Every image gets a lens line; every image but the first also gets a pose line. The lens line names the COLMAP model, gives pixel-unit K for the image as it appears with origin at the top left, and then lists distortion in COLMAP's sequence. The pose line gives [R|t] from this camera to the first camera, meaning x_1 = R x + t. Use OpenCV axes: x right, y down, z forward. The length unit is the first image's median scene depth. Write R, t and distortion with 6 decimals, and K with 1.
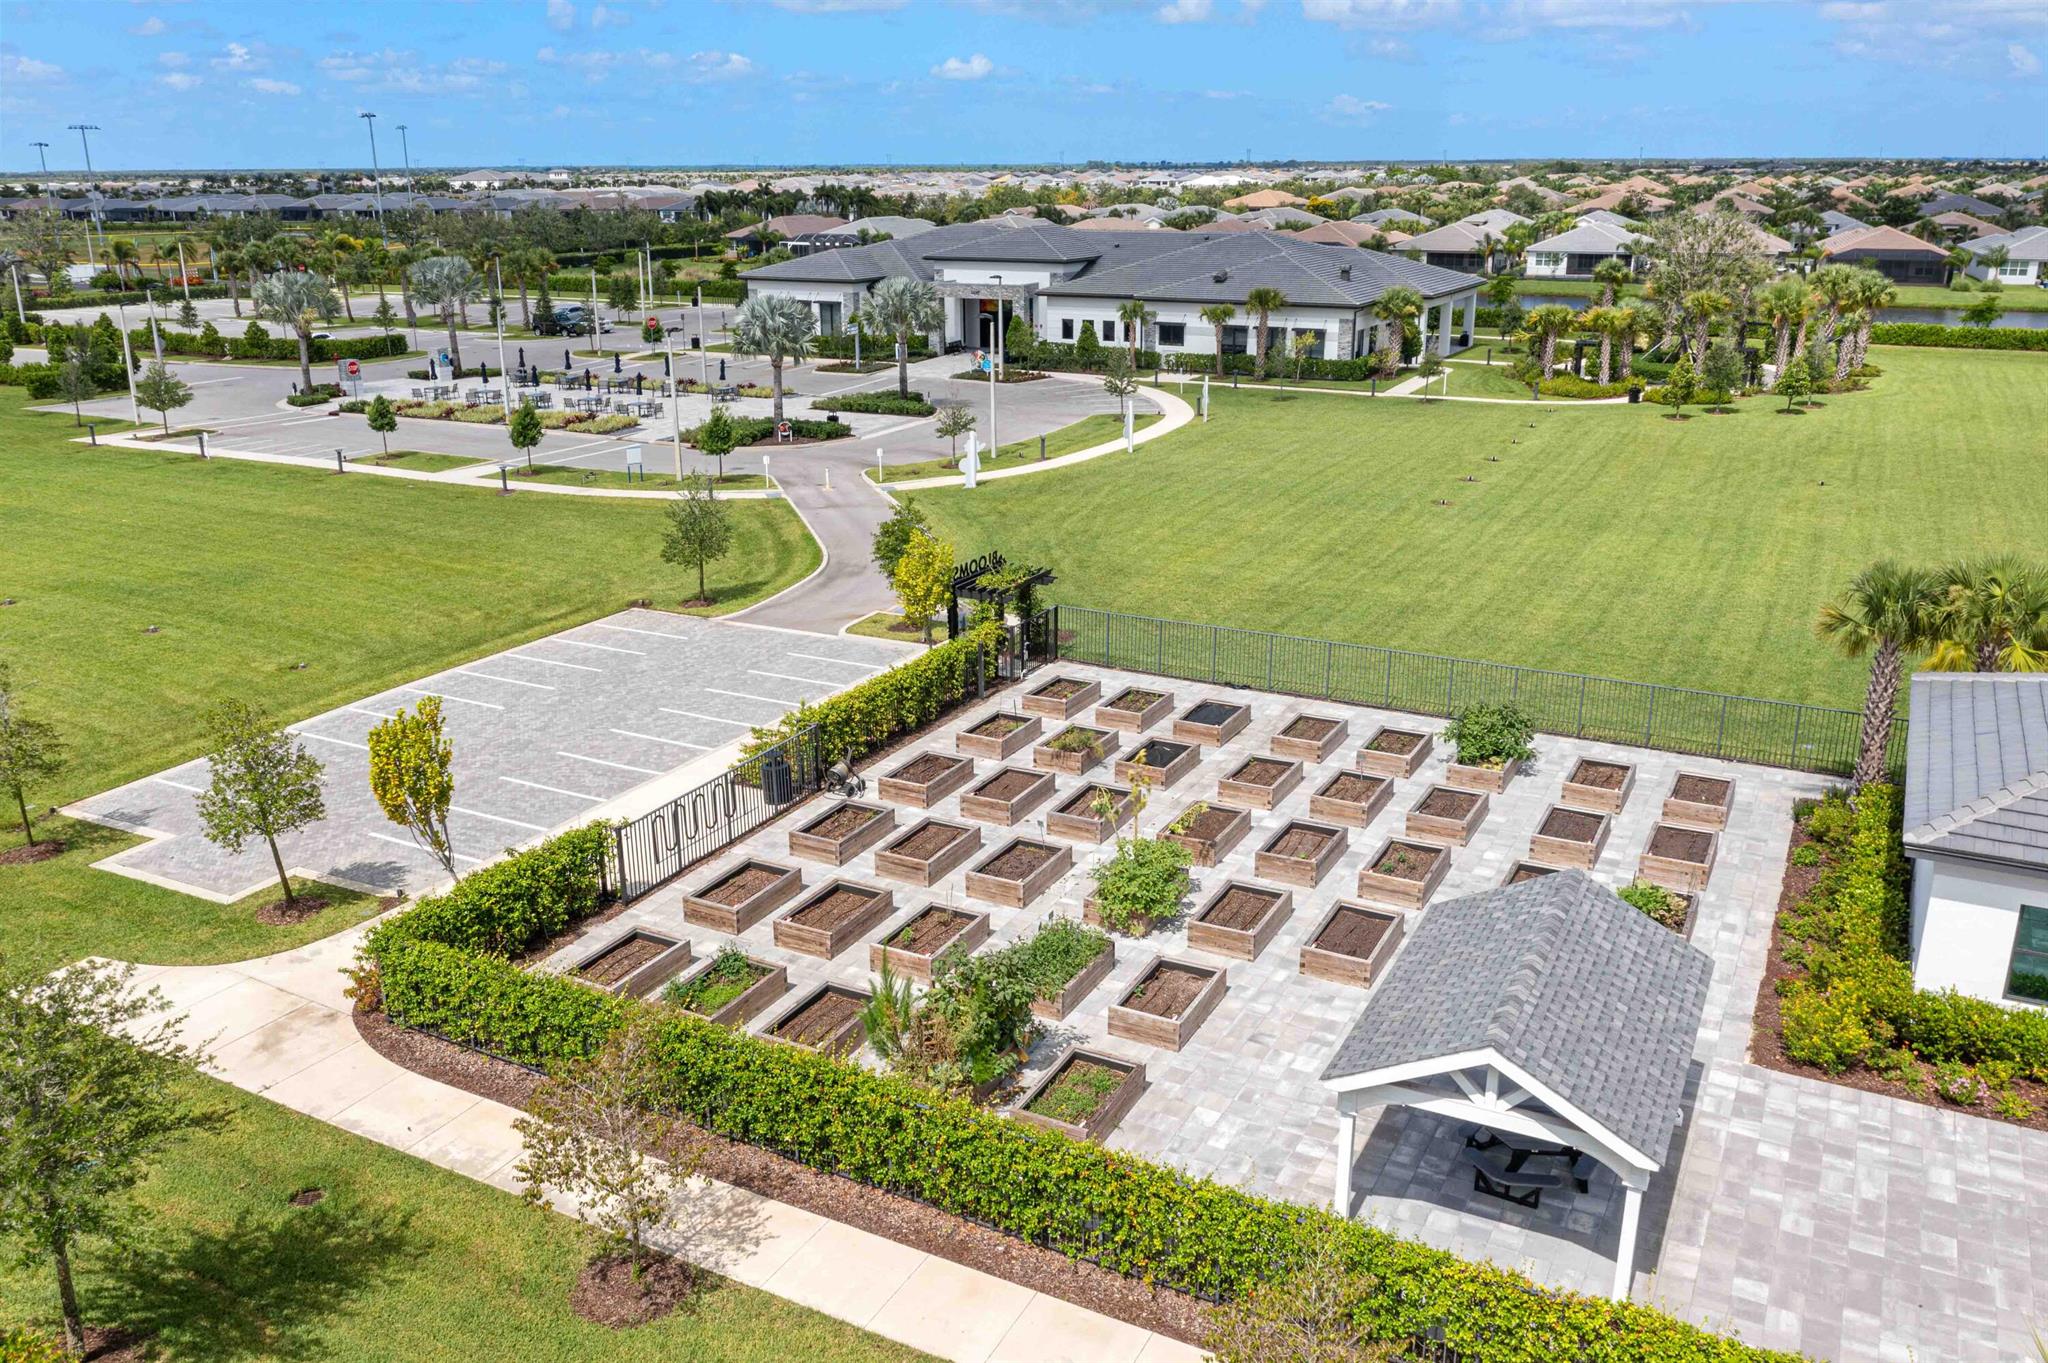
lens RADIAL K [[1622.3, 0, 1024.0], [0, 1622.3, 681.5], [0, 0, 1]] dist [-0.000188, -0.002178]
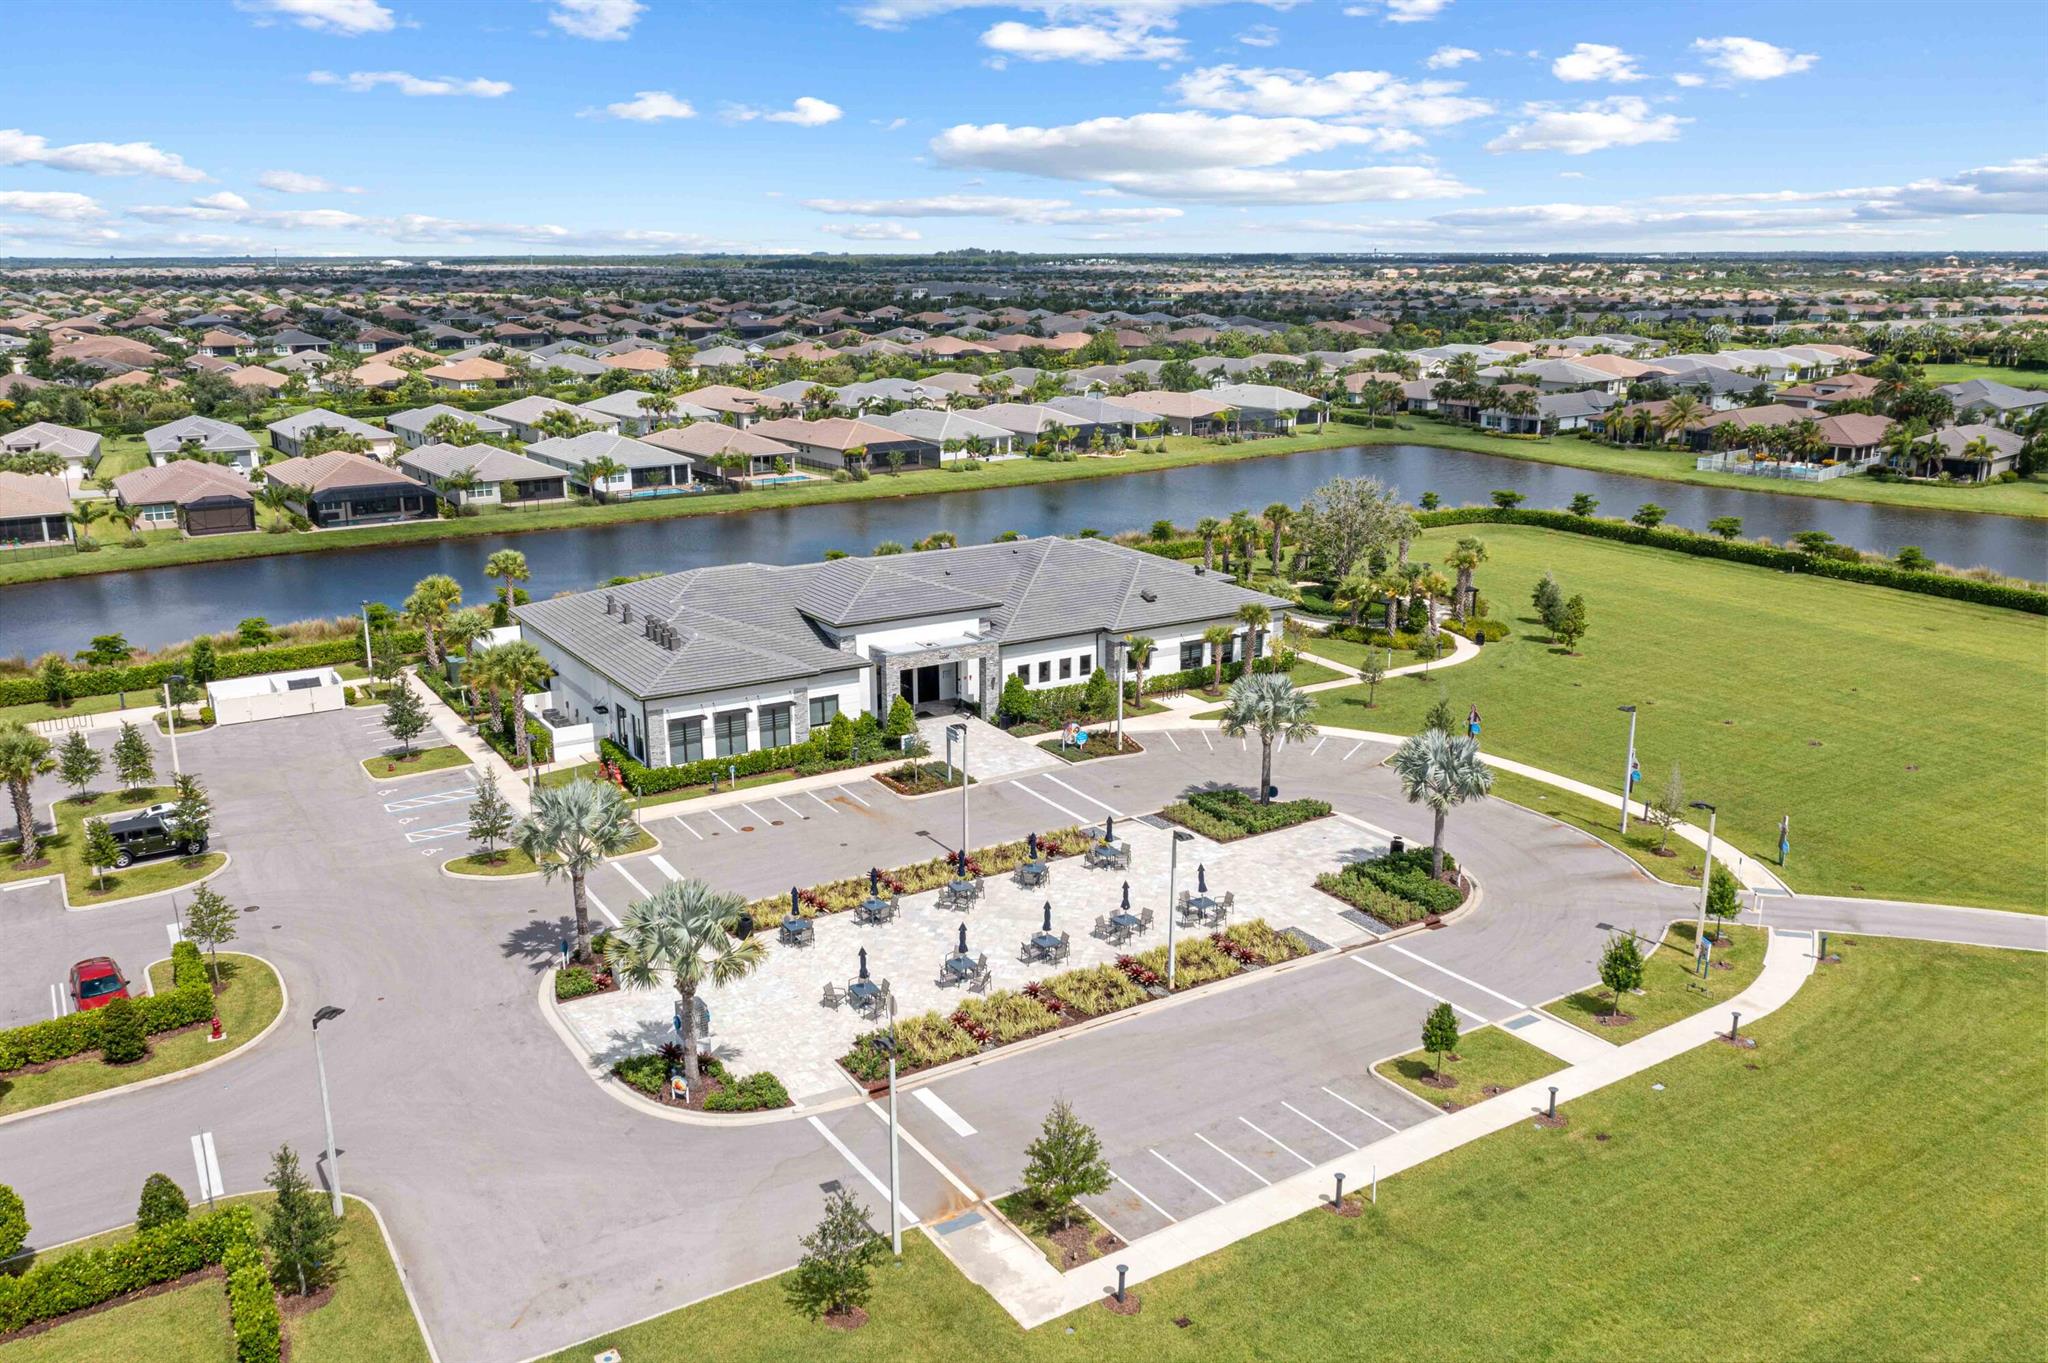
lens RADIAL K [[1622.3, 0, 1024.0], [0, 1622.3, 681.5], [0, 0, 1]] dist [-0.000188, -0.002178]
pose [[0.489965, -0.223659, 0.842562, -1.218860], [0.265269, 0.958944, 0.100294, -0.497238], [-0.830401, 0.174365, 0.529179, 0.835547]]
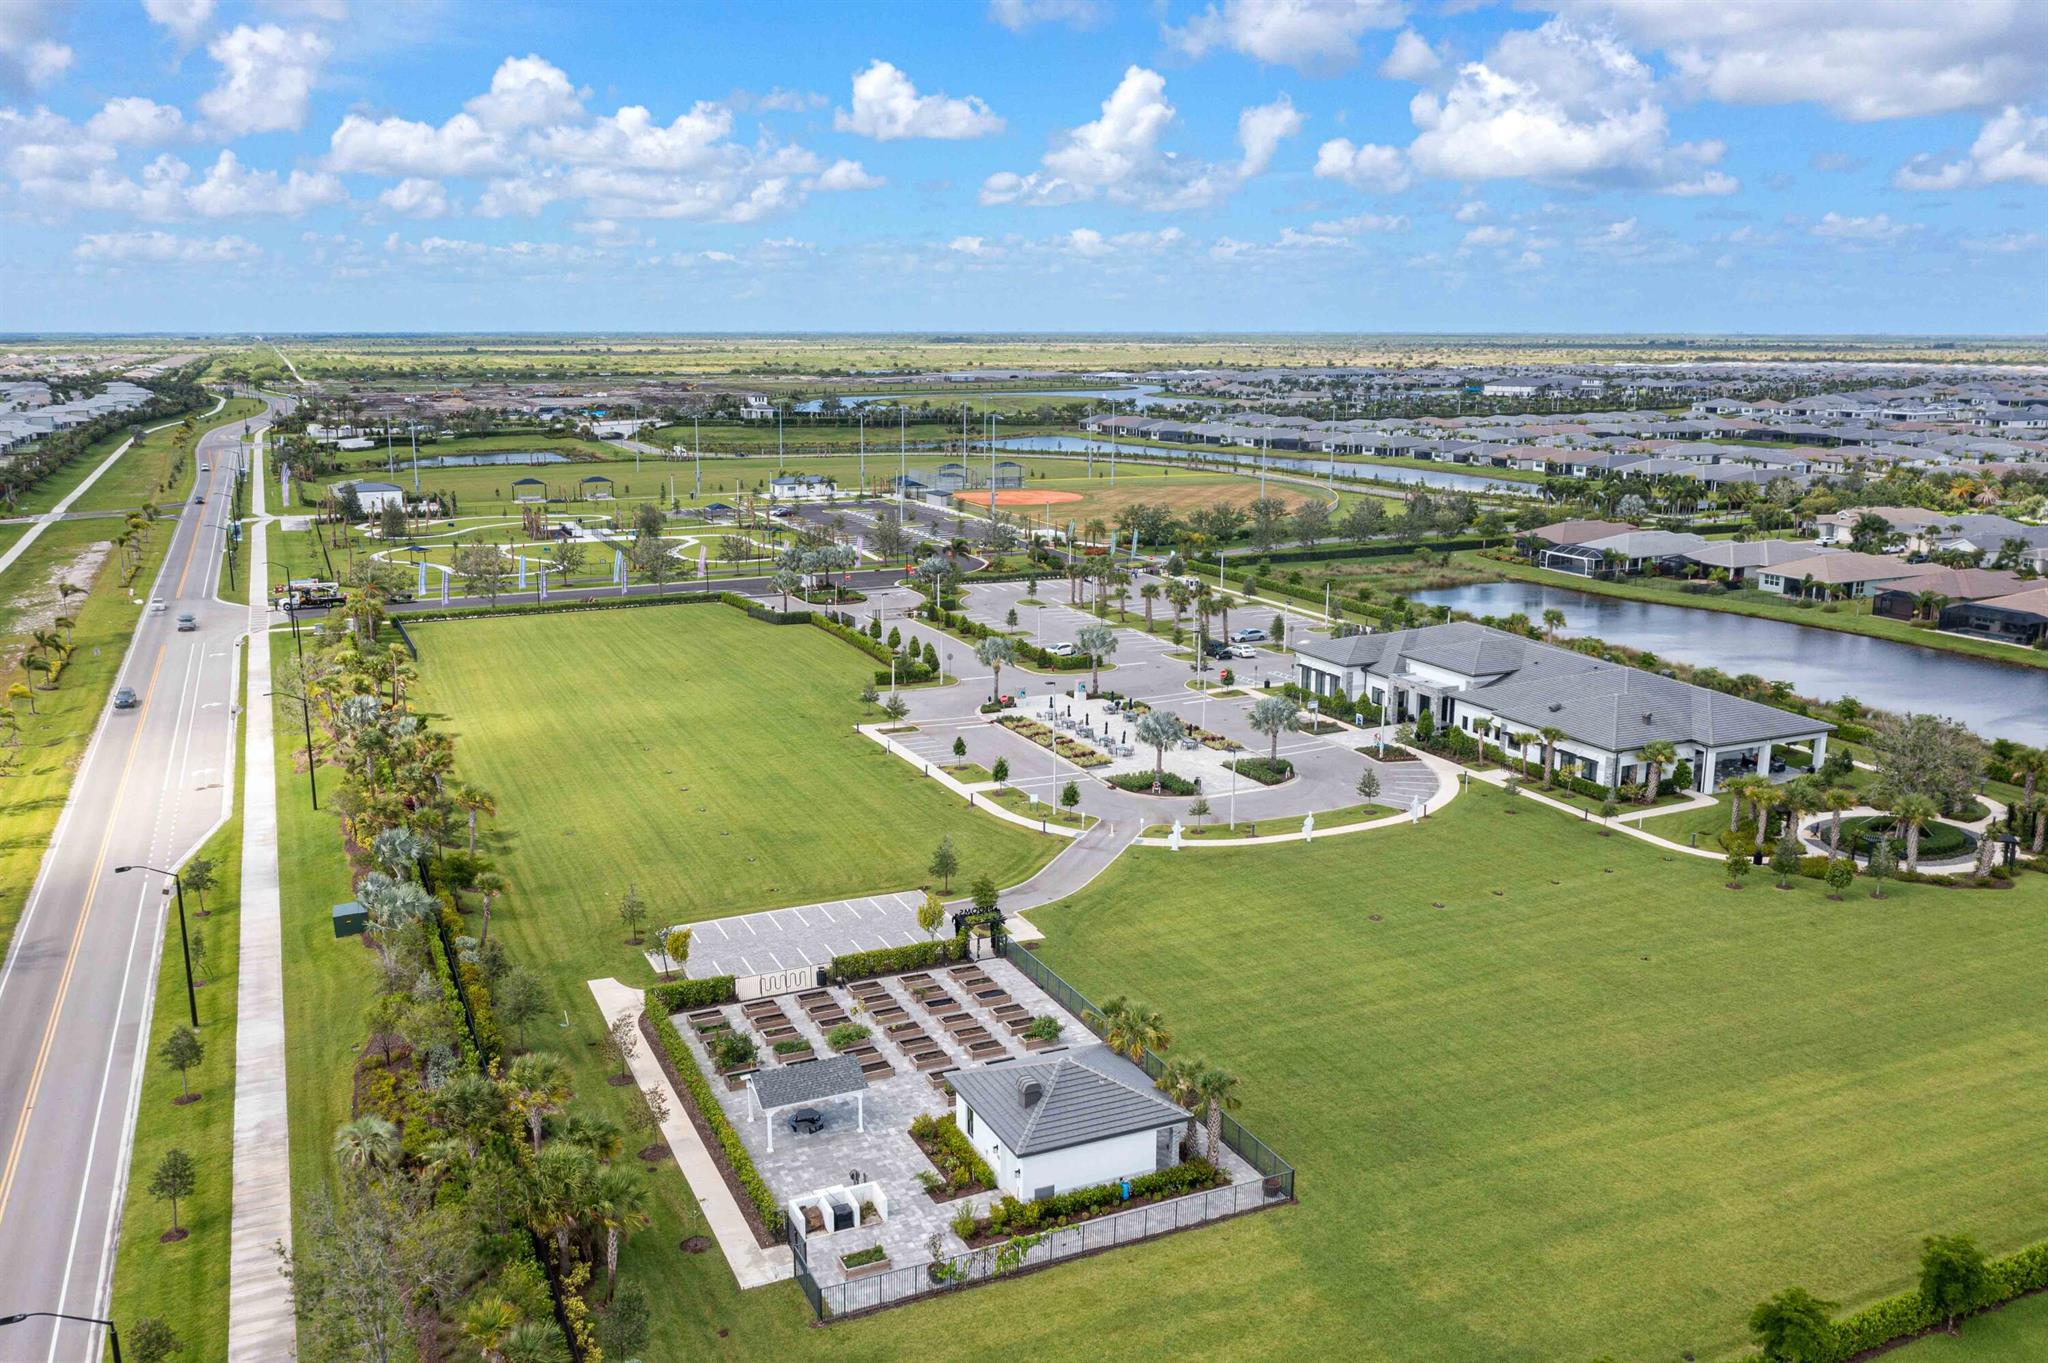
lens RADIAL K [[1622.3, 0, 1024.0], [0, 1622.3, 681.5], [0, 0, 1]] dist [-0.000188, -0.002178]
pose [[0.803094, 0.136191, -0.580080, 0.861506], [-0.192049, 0.980738, -0.035626, -0.208824], [0.564054, 0.140015, 0.813780, -0.593727]]
